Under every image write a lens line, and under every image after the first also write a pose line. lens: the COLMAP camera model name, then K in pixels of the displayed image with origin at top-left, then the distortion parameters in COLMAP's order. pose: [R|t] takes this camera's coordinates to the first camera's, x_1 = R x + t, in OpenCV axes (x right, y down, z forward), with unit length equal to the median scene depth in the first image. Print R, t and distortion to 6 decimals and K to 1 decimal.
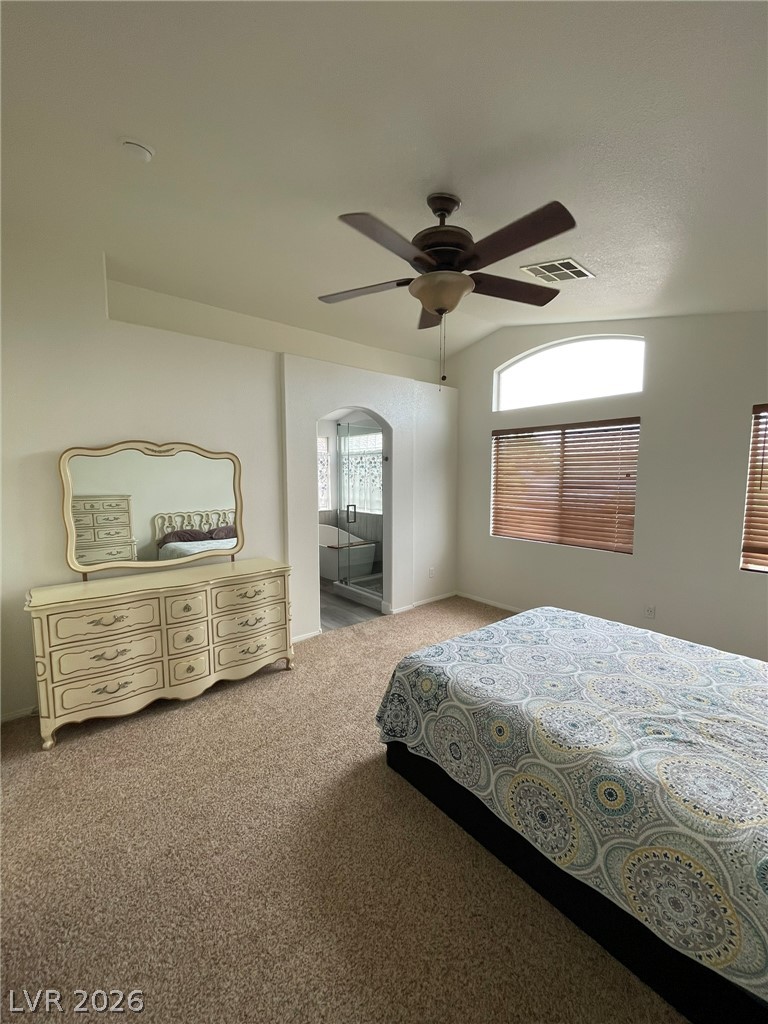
lens RADIAL K [[411.7, 0, 387.2], [0, 411.7, 514.4], [0, 0, 1]] dist [-0.000277, -0.000035]
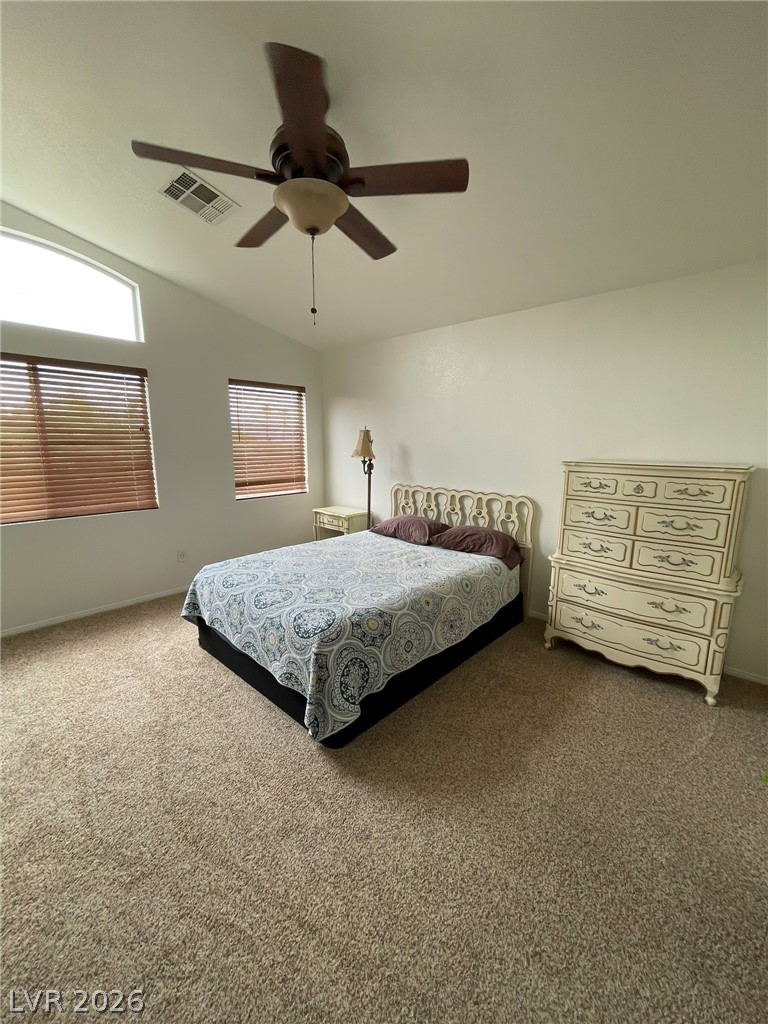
lens RADIAL K [[411.7, 0, 387.2], [0, 411.7, 514.4], [0, 0, 1]] dist [-0.000277, -0.000035]
pose [[-0.133631, -0.175005, 0.975457, -0.821726], [0.088963, 0.978192, 0.187683, -0.049457], [-0.987030, 0.111860, -0.115147, 0.978495]]
